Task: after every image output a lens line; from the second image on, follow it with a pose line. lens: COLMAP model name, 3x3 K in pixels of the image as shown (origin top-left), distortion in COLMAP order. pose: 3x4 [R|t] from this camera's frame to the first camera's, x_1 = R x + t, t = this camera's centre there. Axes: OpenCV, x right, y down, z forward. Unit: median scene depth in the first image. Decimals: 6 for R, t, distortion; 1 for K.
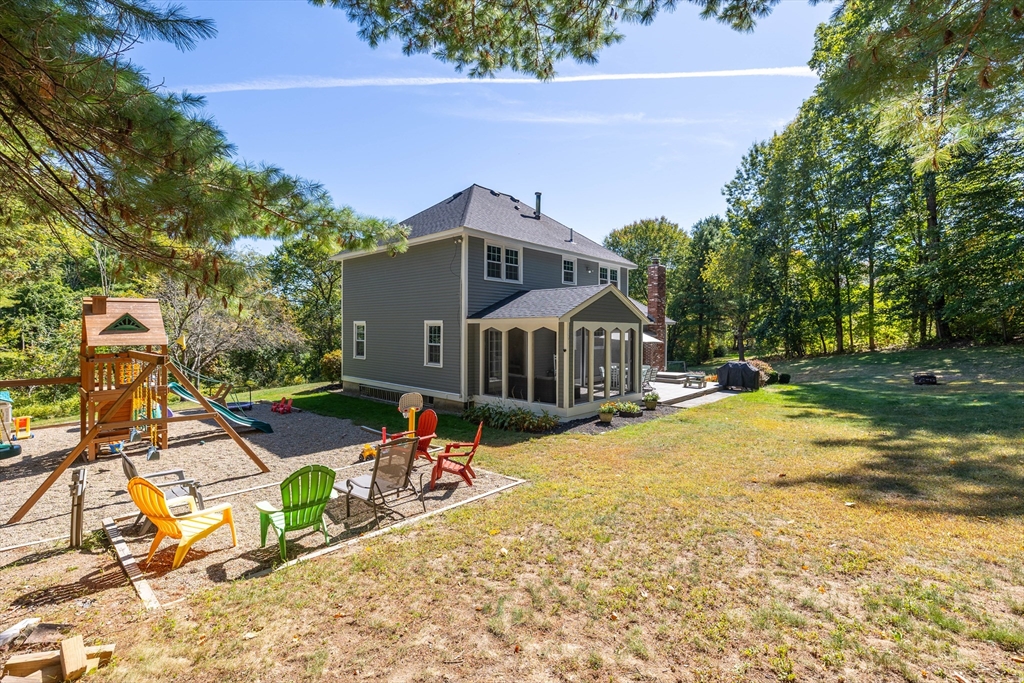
lens RADIAL K [[450.3, 0, 529.0], [0, 450.3, 325.9], [0, 0, 1]] dist [0.000183, 0.000362]
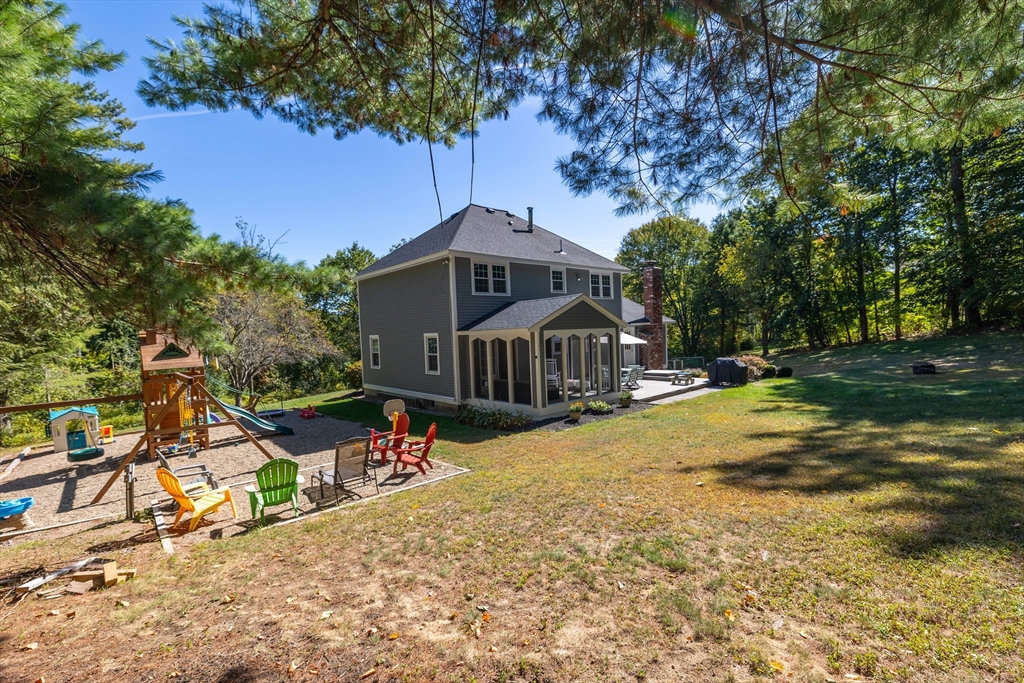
lens RADIAL K [[442.4, 0, 520.8], [0, 442.4, 342.1], [0, 0, 1]] dist [-0.001289, -0.000057]
pose [[0.993907, -0.041460, -0.102128, 0.149508], [0.045091, 0.998421, 0.033503, -0.020653], [0.100577, -0.037904, 0.994207, -0.092541]]
